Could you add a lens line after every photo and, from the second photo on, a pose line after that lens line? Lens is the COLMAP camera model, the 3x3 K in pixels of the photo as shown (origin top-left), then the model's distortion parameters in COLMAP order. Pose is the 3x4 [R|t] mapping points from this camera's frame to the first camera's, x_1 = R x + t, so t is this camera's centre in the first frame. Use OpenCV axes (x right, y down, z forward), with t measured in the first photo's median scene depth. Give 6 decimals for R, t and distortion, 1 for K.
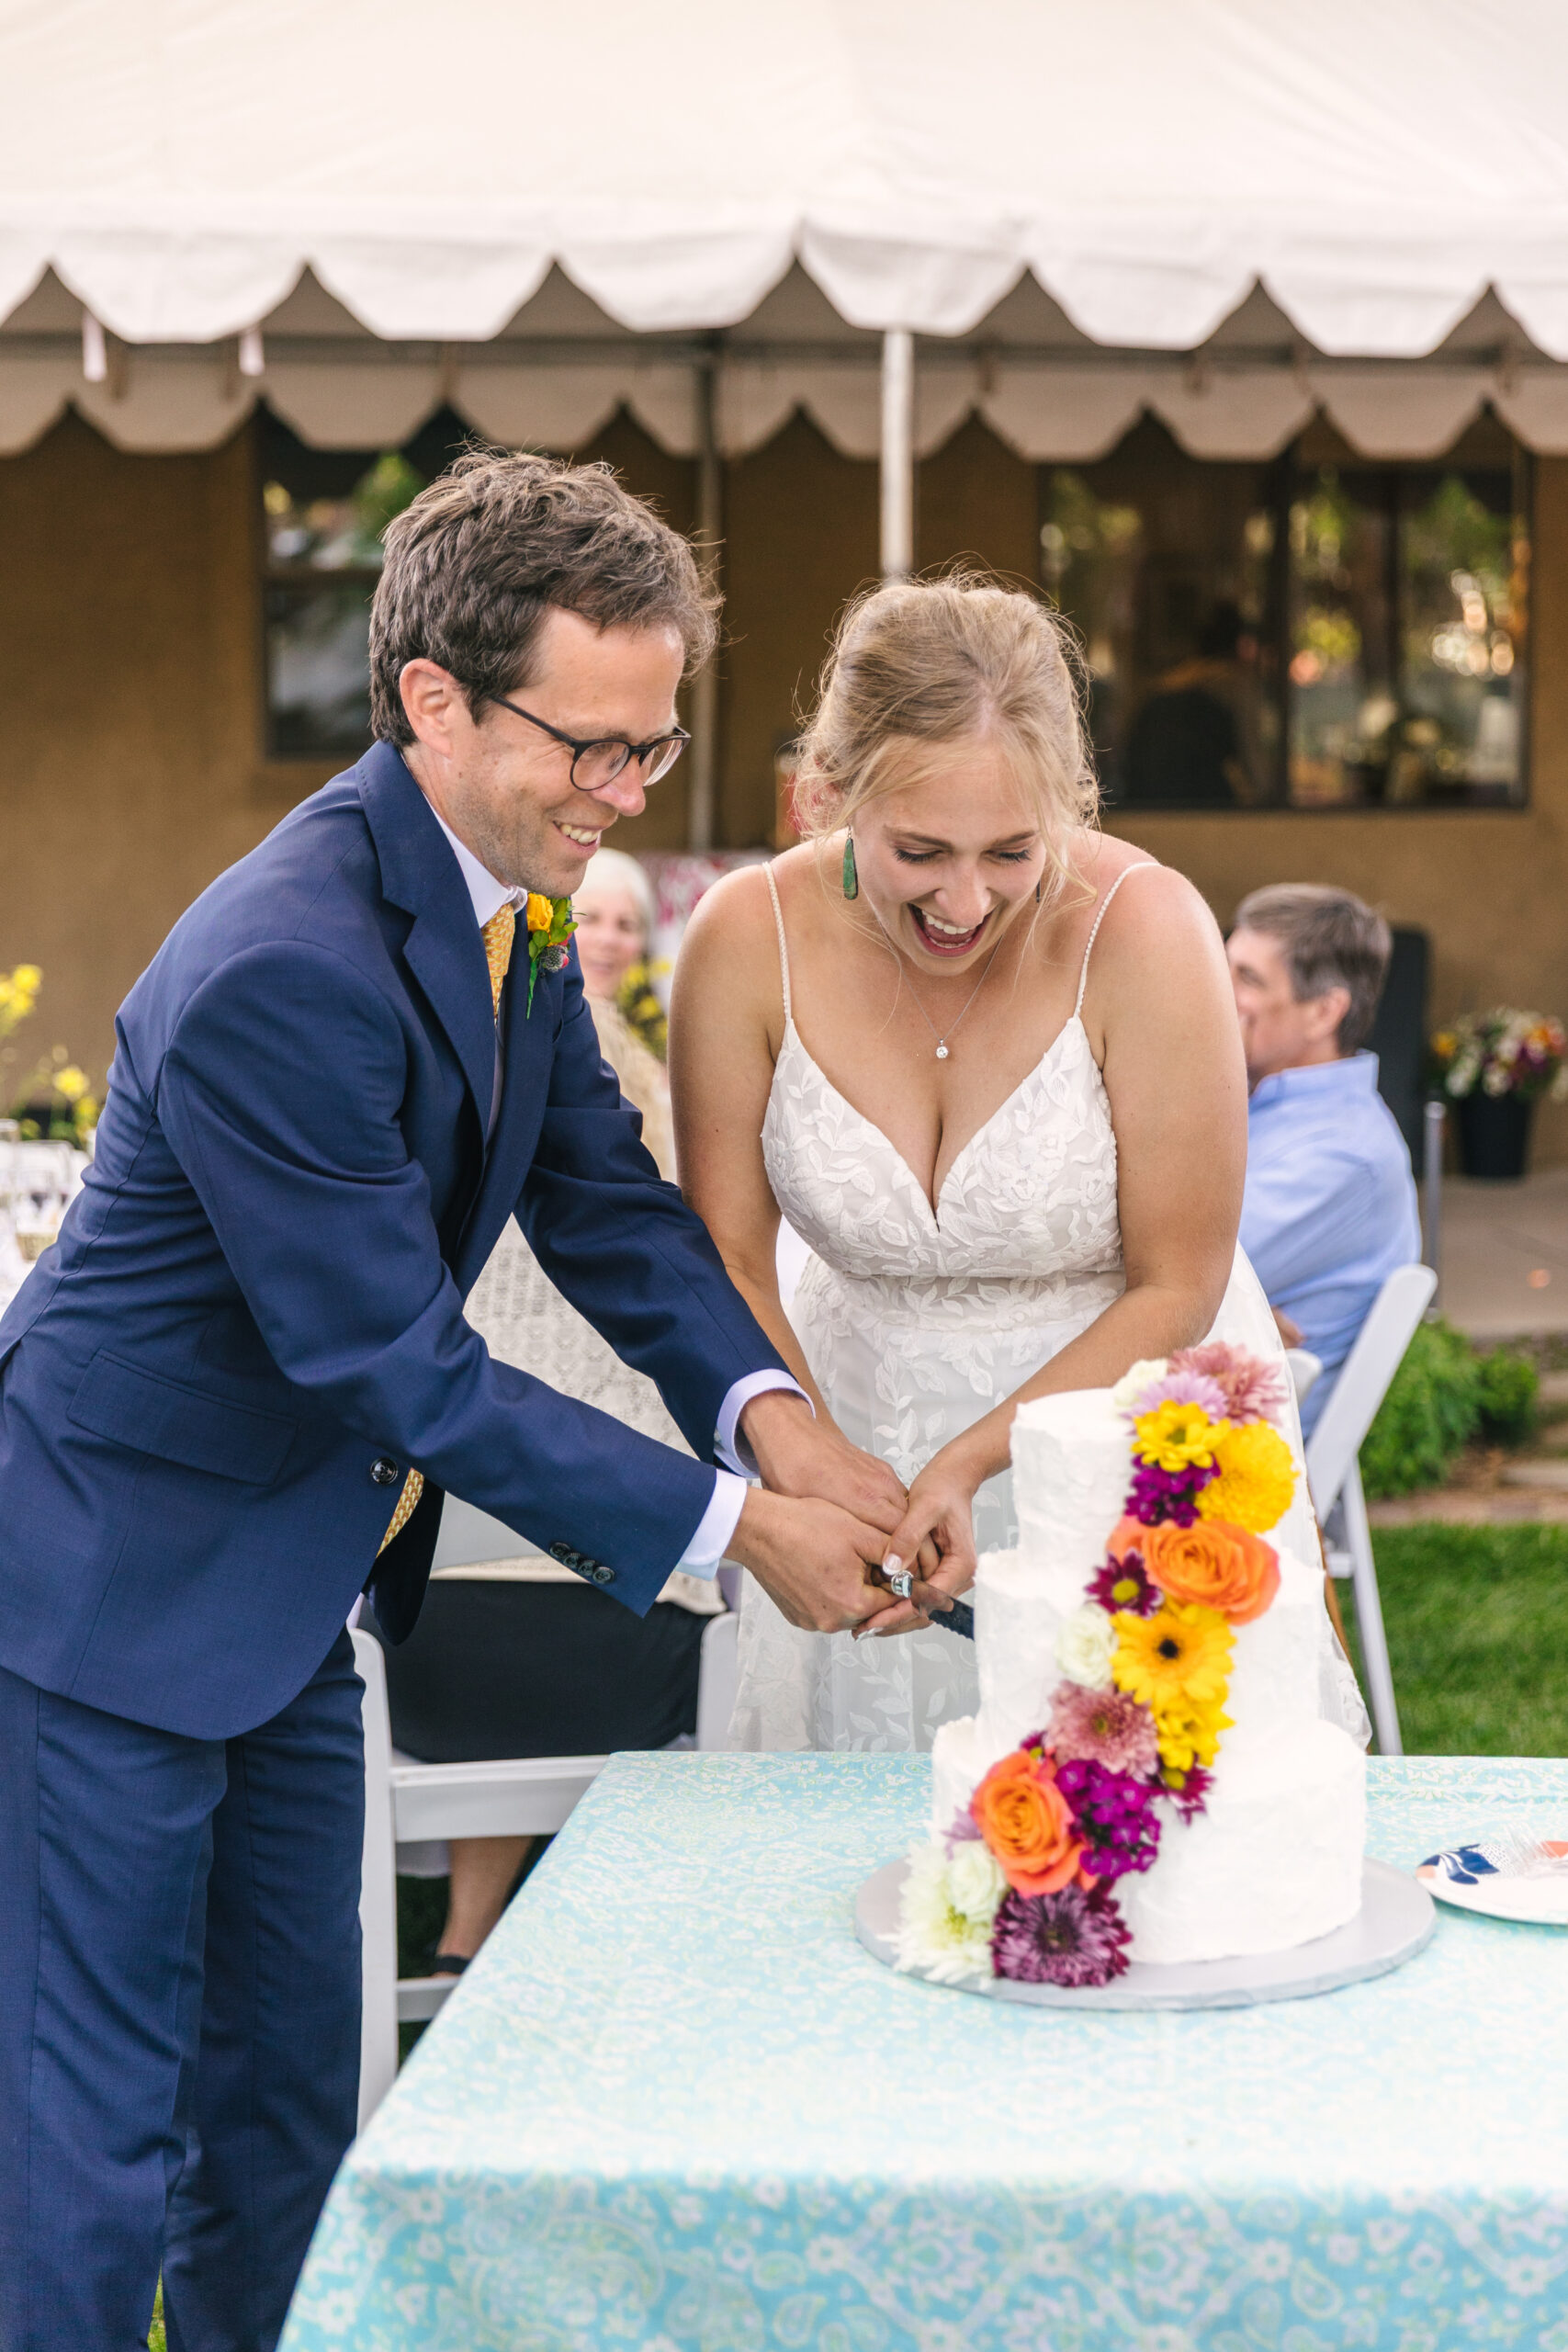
lens RADIAL K [[4065.6, 0, 782.3], [0, 4065.6, 1151.7], [0, 0, 1]] dist [0.007299, 0.000000]
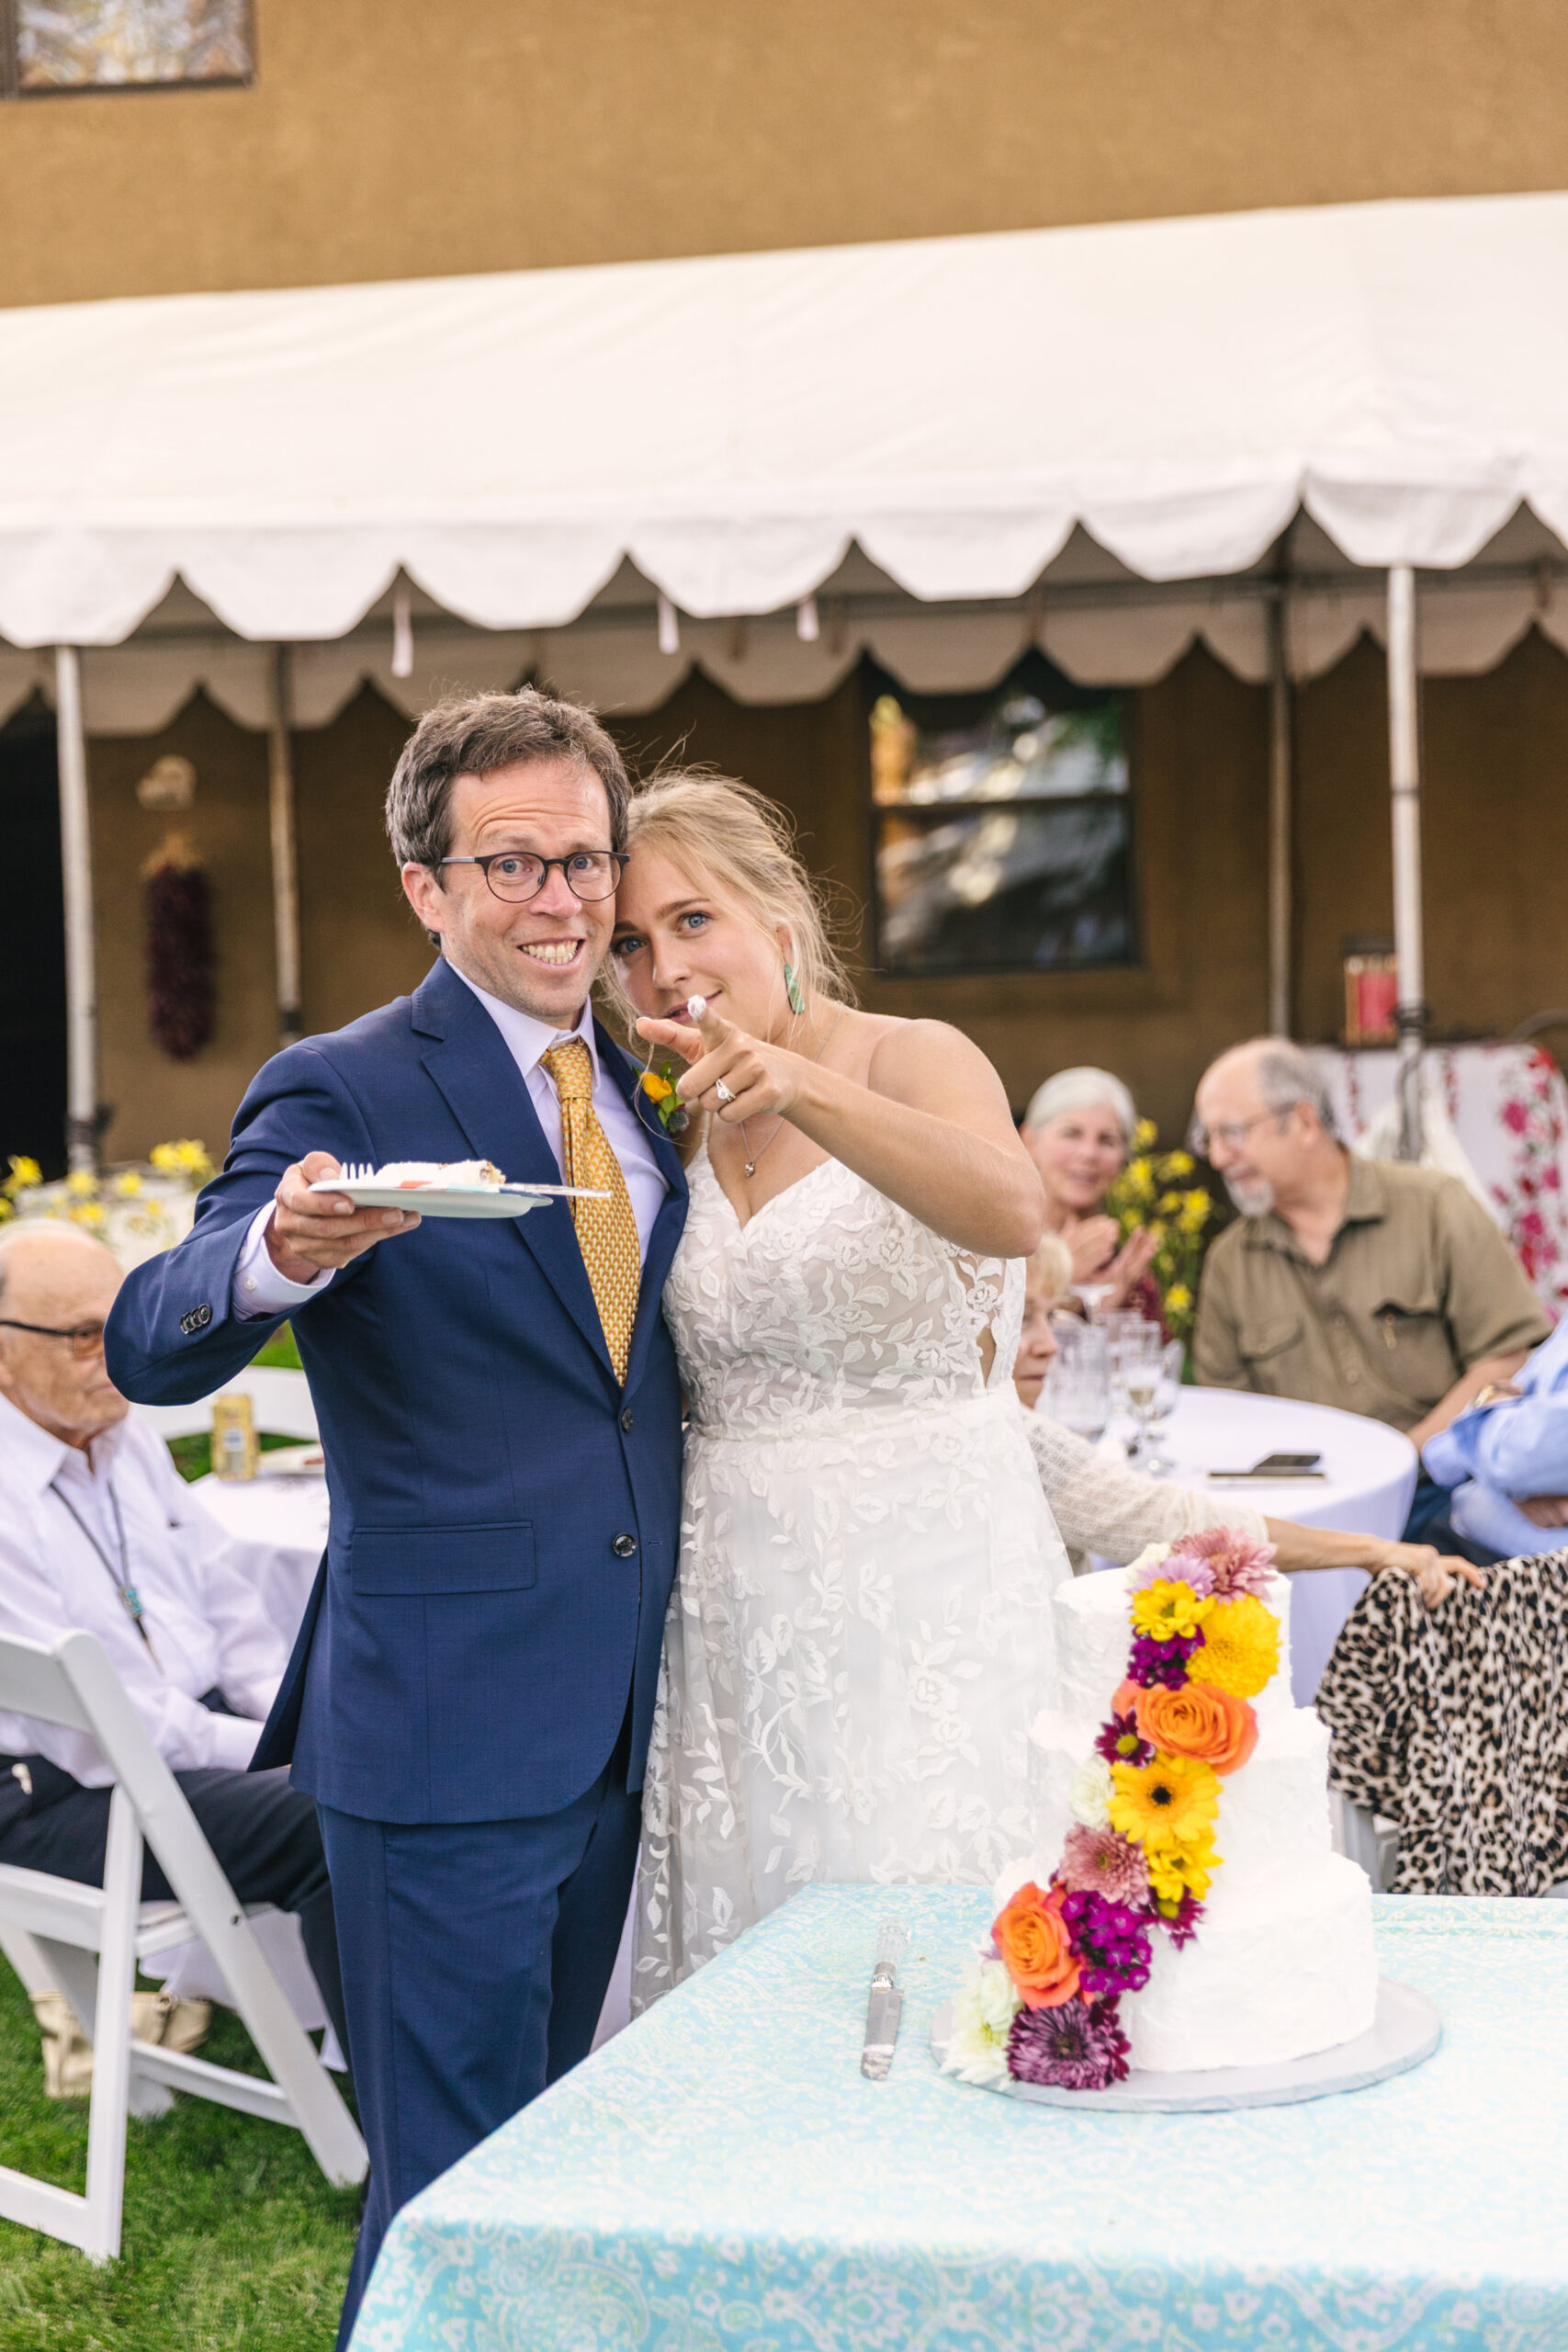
lens RADIAL K [[3862.6, 0, 694.7], [0, 3862.6, 1167.1], [0, 0, 1]] dist [0.013979, 0.000000]
pose [[0.976407, -0.024160, -0.214581, 0.204850], [0.015527, 0.999004, -0.041824, -0.011695], [0.215377, 0.037505, 0.975810, -0.102316]]
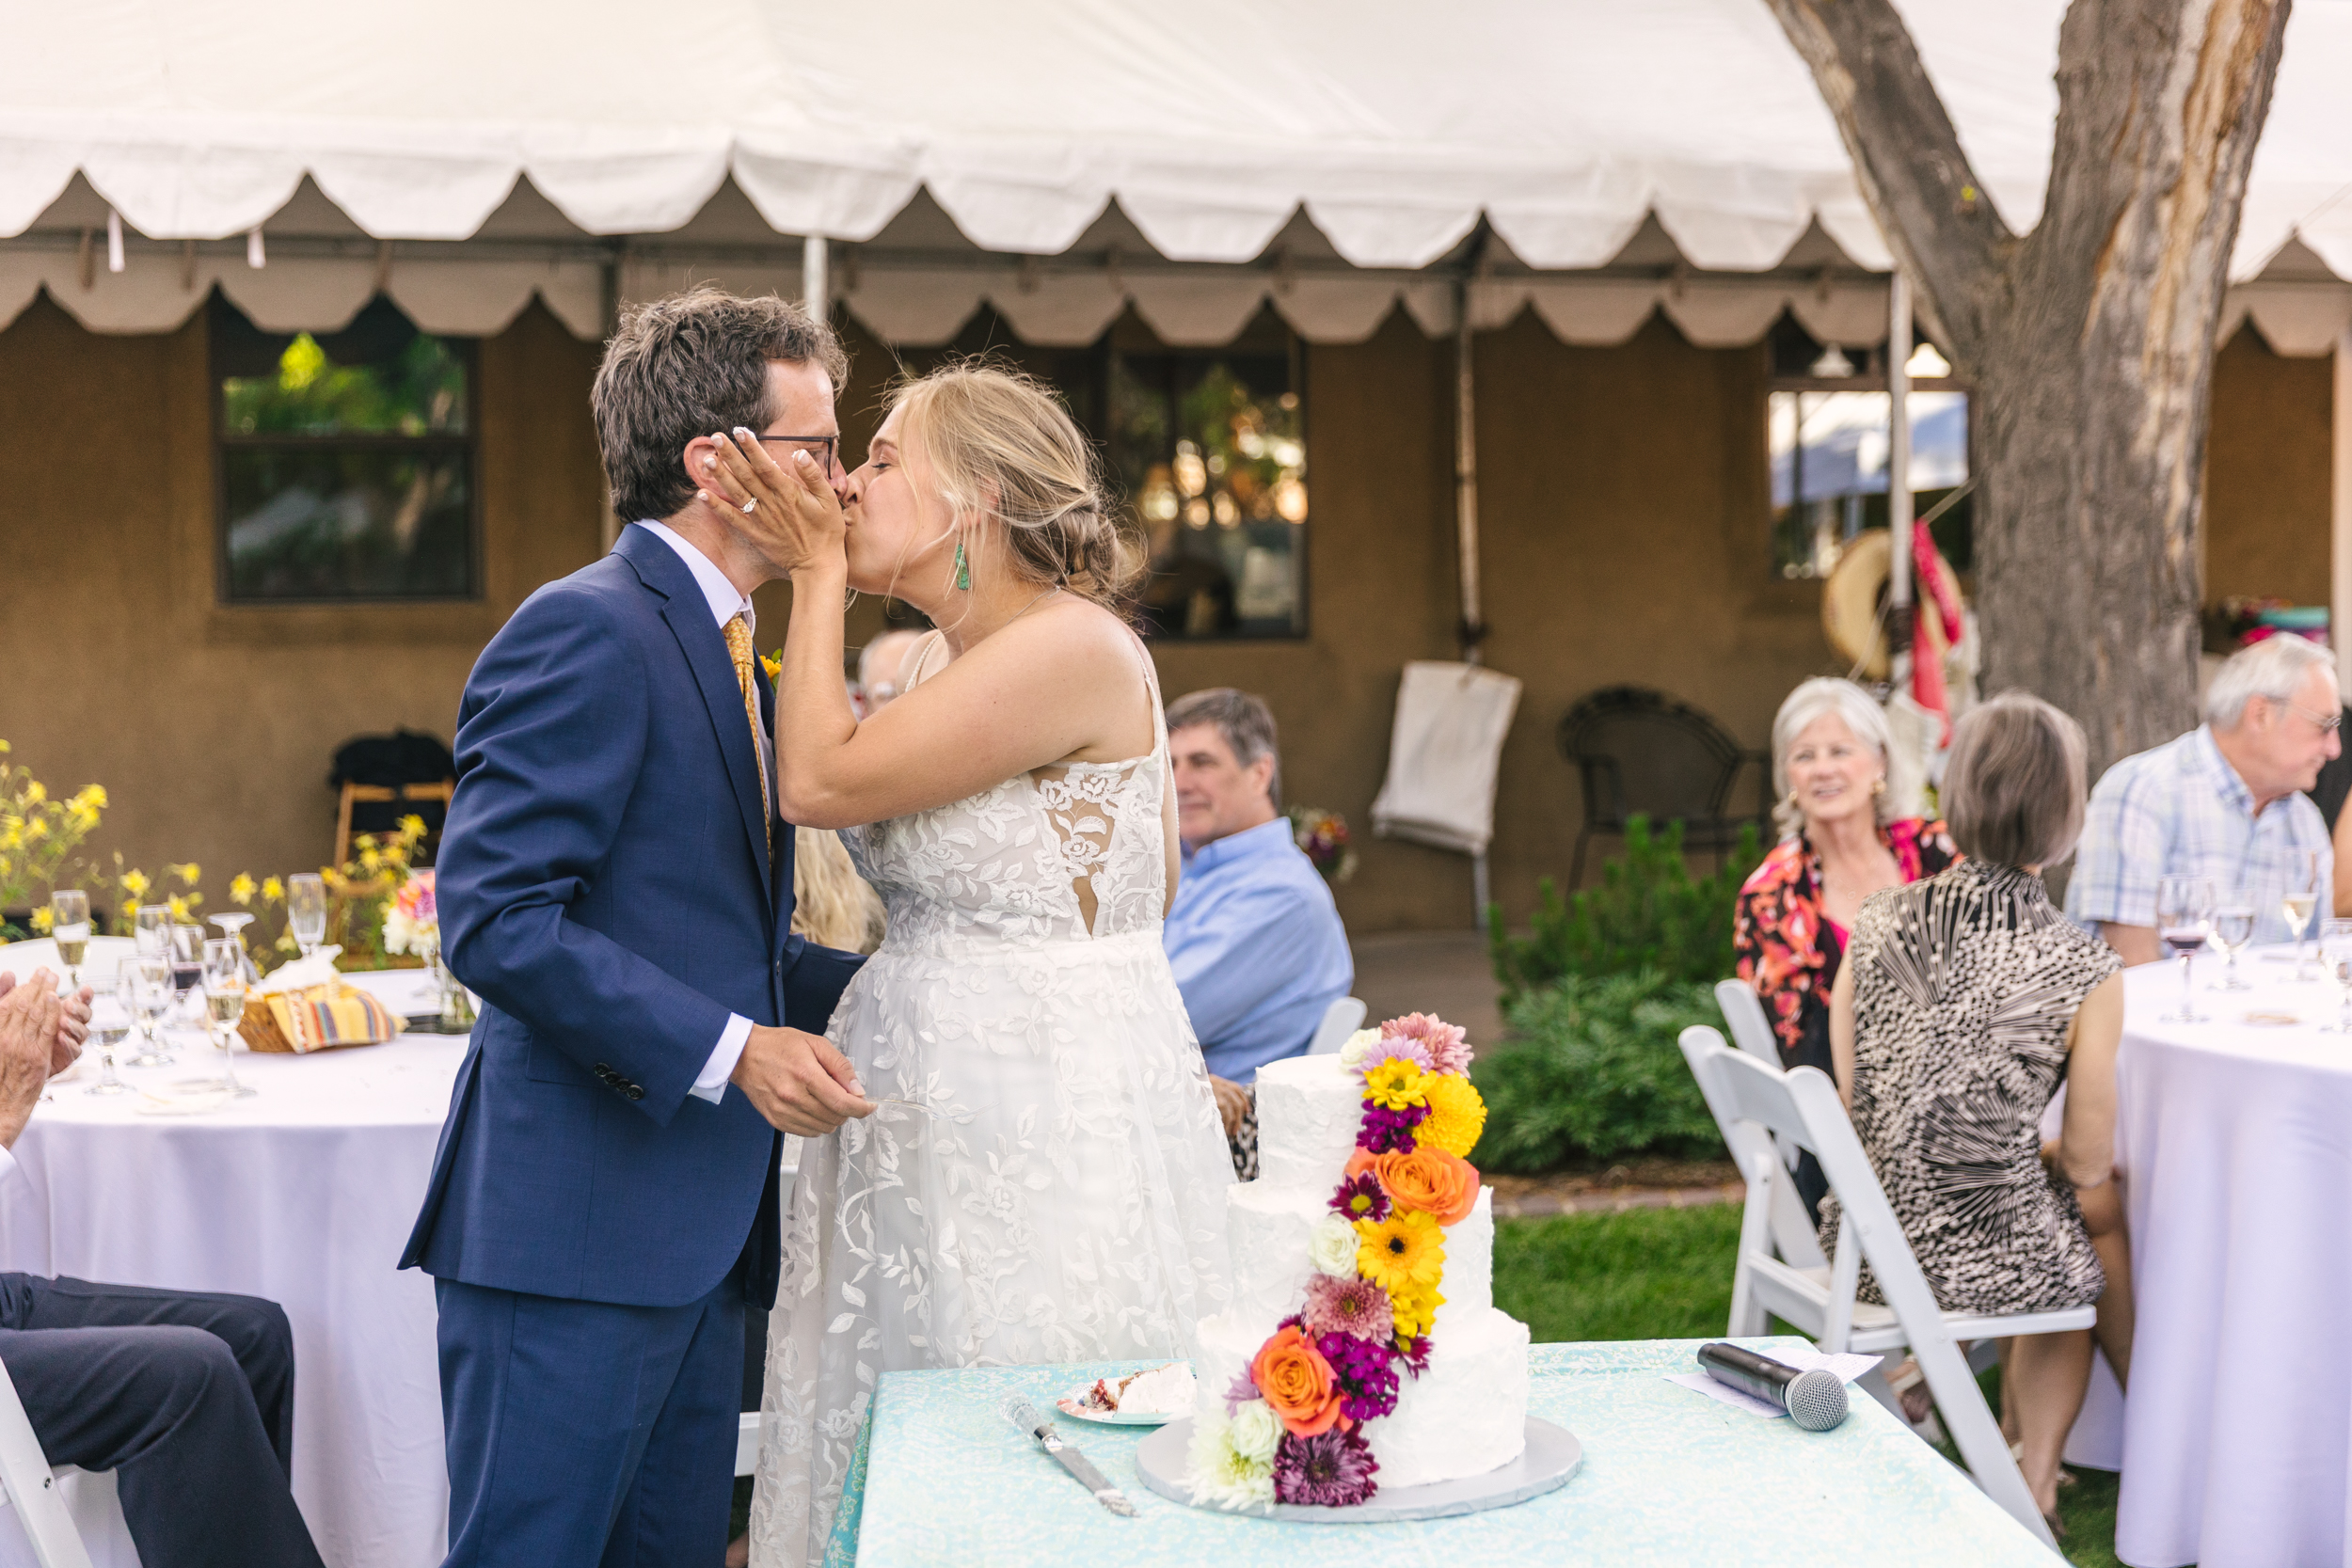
lens RADIAL K [[3600.6, 0, 1181.3], [0, 3600.6, 804.4], [0, 0, 1]] dist [-0.005664, 0.000000]
pose [[0.984528, -0.016481, 0.174449, -0.173937], [0.023767, 0.998927, -0.039761, 0.024368], [-0.173607, 0.043292, 0.983863, -0.137960]]
